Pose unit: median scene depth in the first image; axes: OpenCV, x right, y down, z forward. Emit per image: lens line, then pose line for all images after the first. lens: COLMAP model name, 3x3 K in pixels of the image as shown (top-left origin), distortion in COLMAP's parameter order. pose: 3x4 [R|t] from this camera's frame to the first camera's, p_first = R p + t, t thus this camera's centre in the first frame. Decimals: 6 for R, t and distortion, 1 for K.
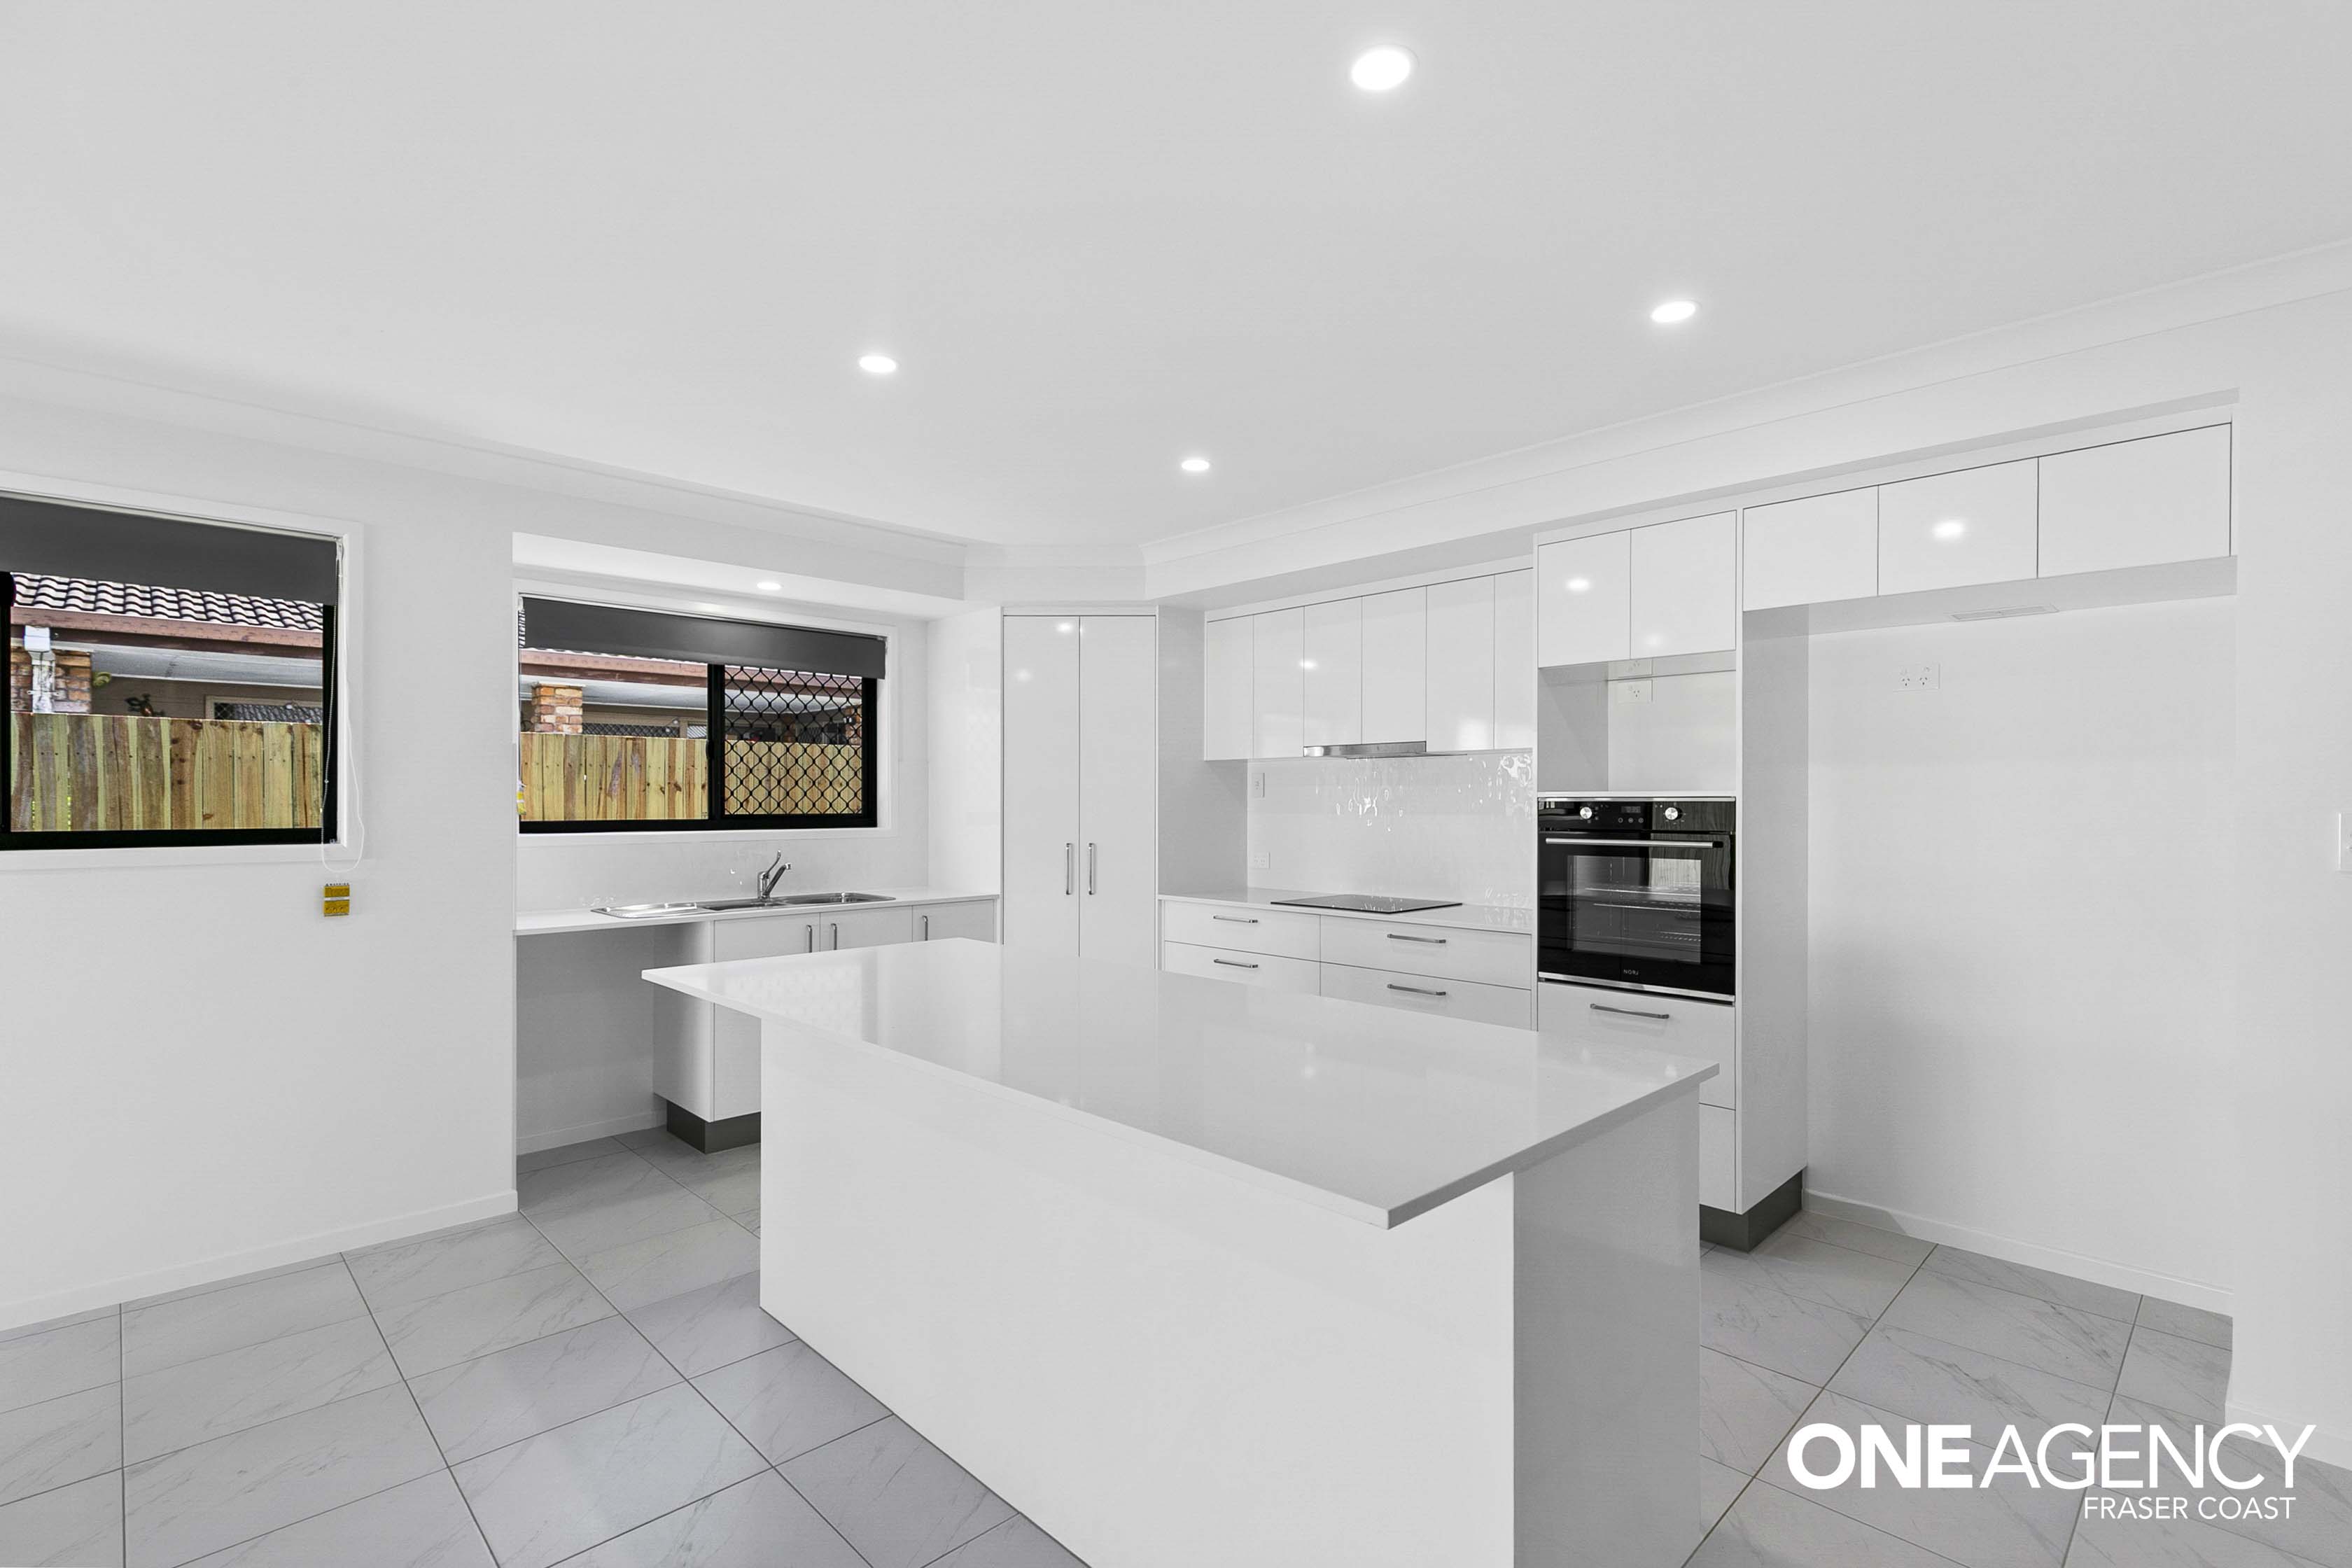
lens RADIAL K [[1084.9, 0, 1160.0], [0, 1084.9, 791.5], [0, 0, 1]] dist [0.013423, 0.000057]
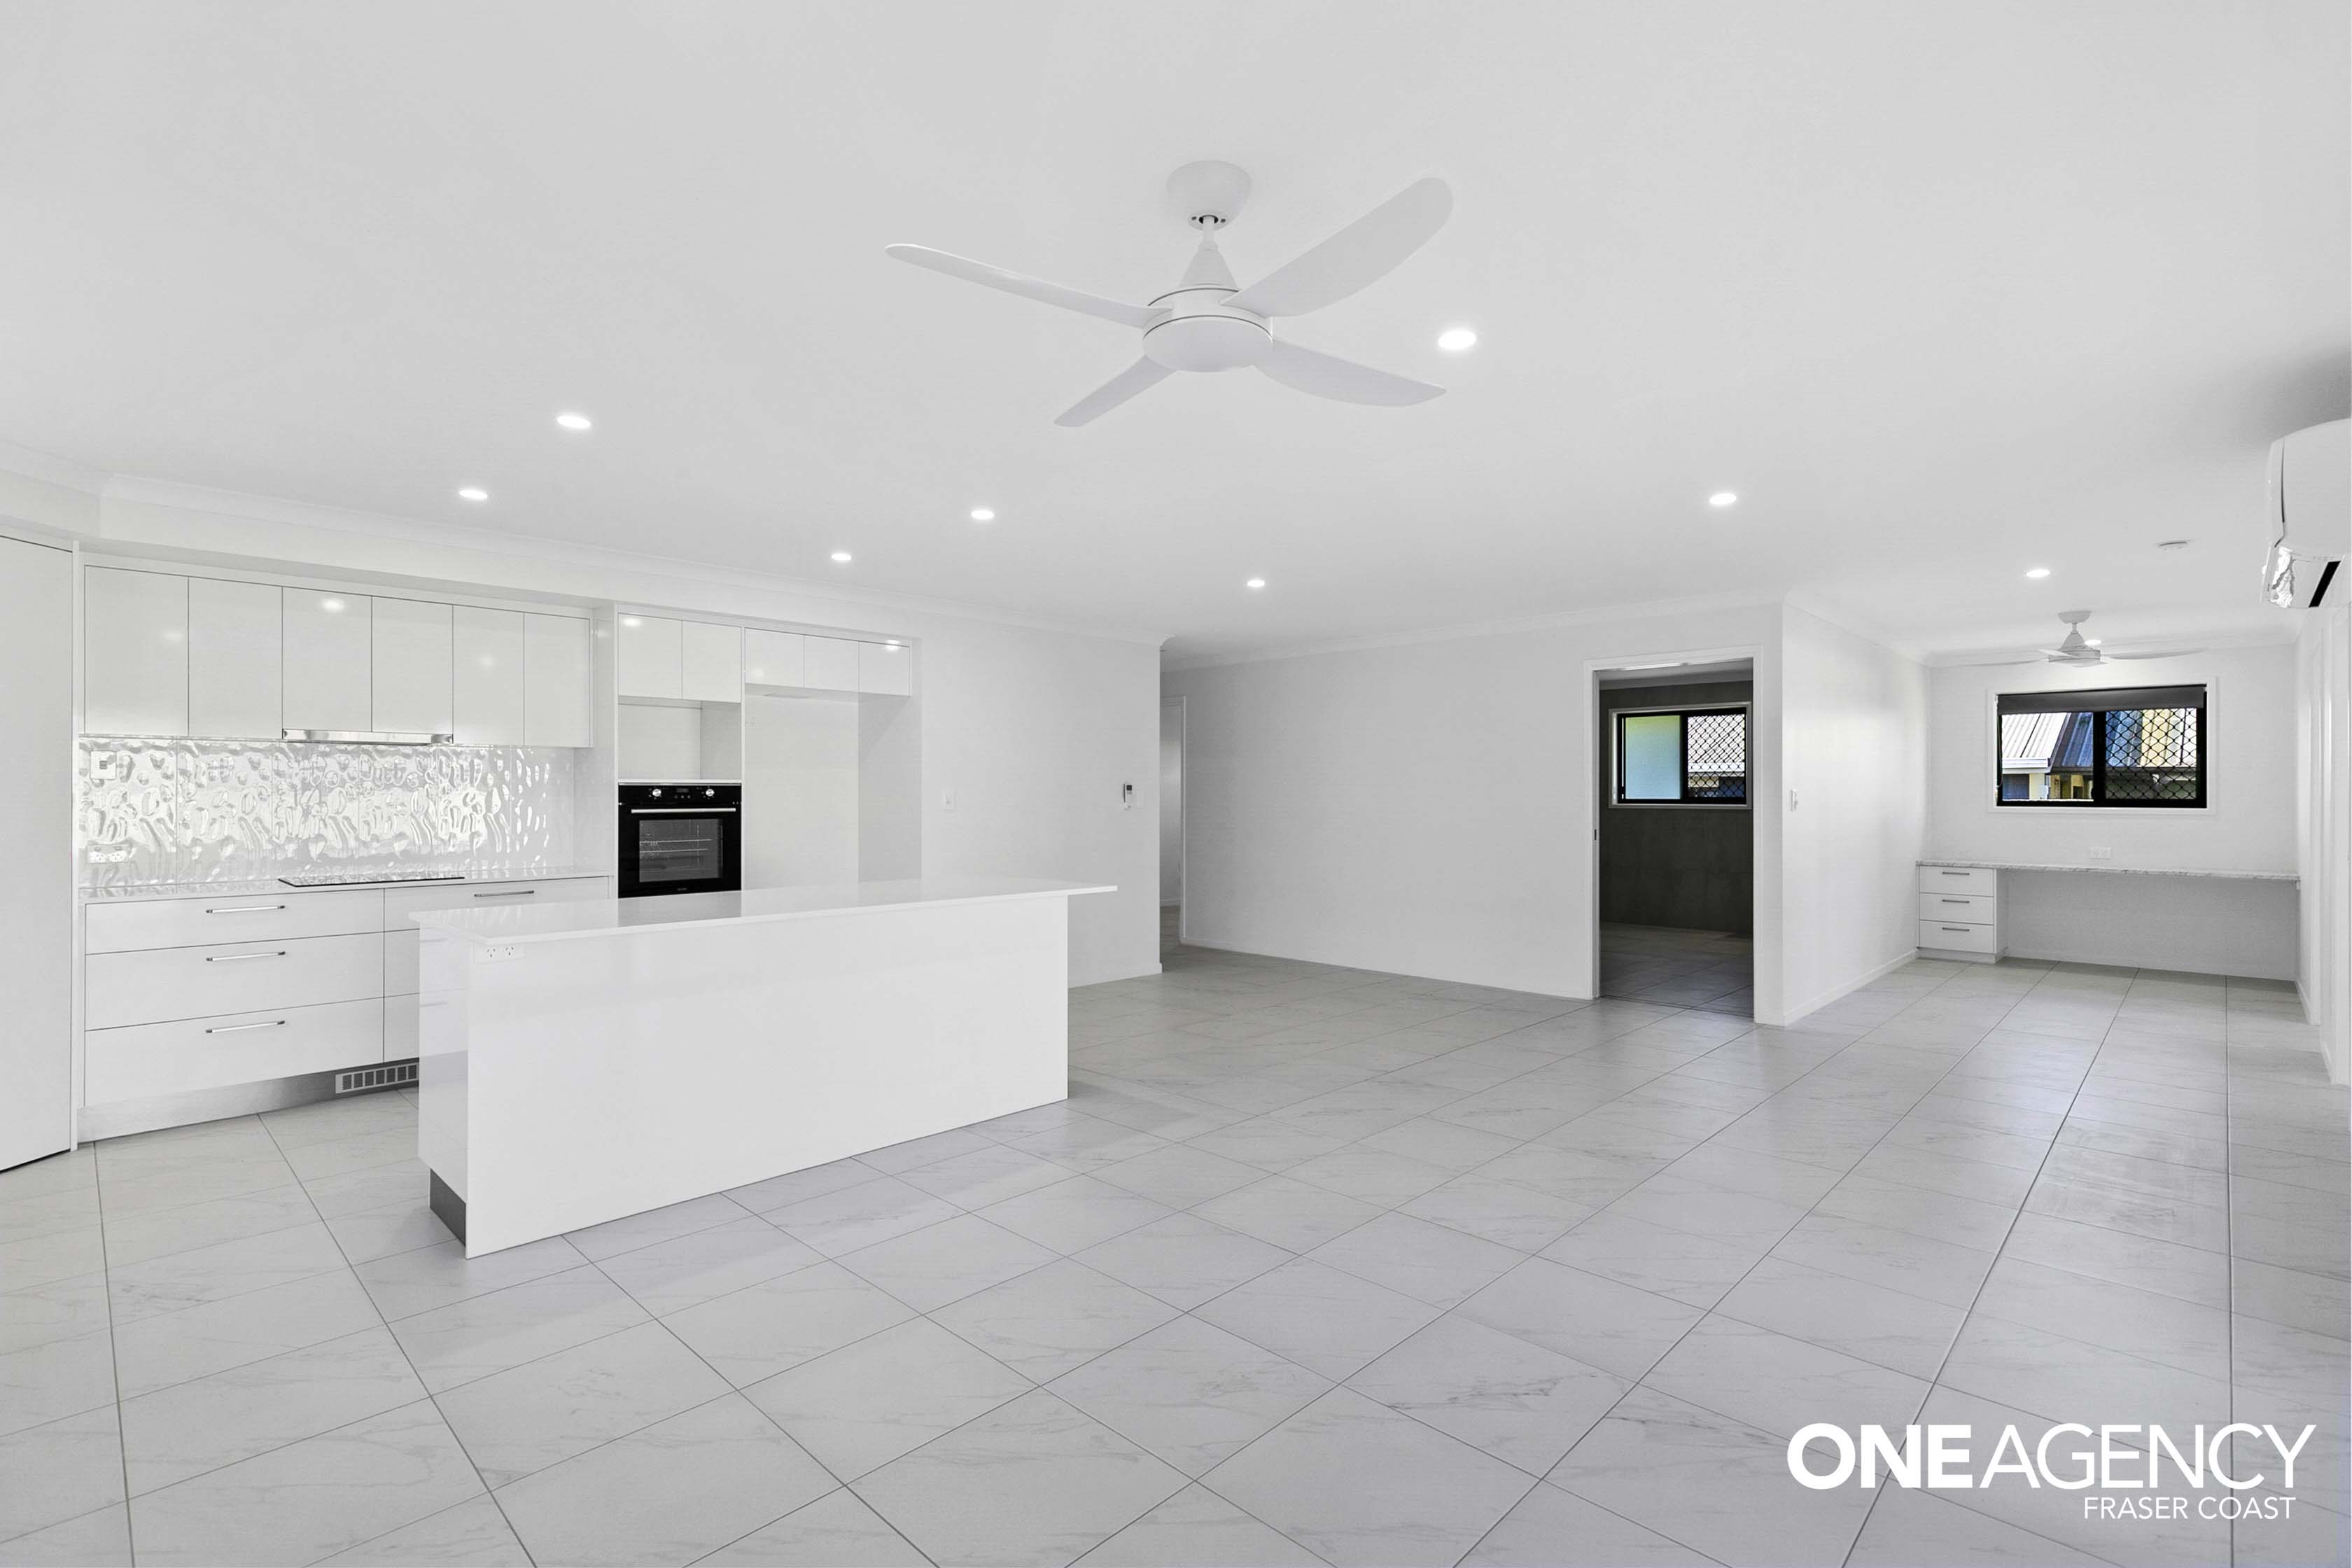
lens RADIAL K [[1084.9, 0, 1173.3], [0, 1084.9, 788.9], [0, 0, 1]] dist [0.013423, 0.000057]
pose [[-0.038011, 0.001743, 0.999276, -0.735604], [-0.002660, 0.999995, -0.001846, 0.009005], [-0.999274, -0.002729, -0.038006, 0.182451]]
